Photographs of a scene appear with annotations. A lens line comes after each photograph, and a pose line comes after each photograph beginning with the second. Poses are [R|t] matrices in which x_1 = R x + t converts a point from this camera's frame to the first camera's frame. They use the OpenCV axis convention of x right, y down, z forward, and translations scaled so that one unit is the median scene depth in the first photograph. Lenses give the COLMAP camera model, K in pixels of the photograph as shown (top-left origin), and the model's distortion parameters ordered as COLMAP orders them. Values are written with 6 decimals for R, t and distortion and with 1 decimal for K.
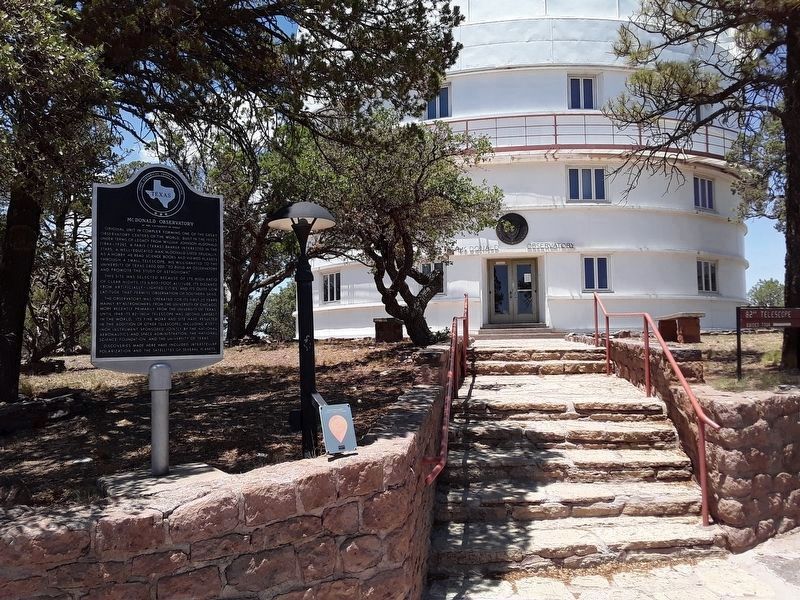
lens RADIAL K [[723.2, 0, 400.0], [0, 723.2, 300.0], [0, 0, 1]] dist [0.043970, -0.009703]
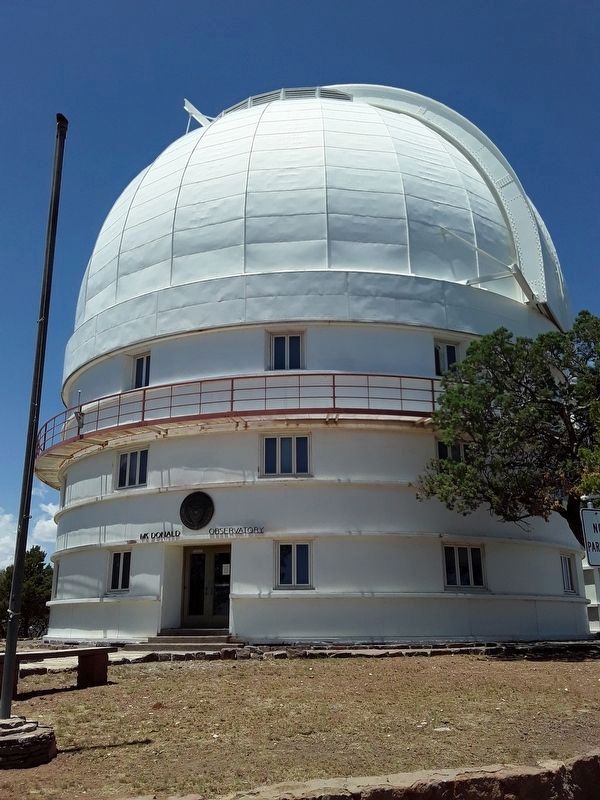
lens RADIAL K [[723.2, 0, 300.0], [0, 723.2, 400.0], [0, 0, 1]] dist [0.043970, -0.009703]
pose [[0.976488, -0.051343, -0.209368, 0.454880], [0.004227, 0.975597, -0.219529, -0.038079], [0.215530, 0.213483, 0.952876, 0.192303]]
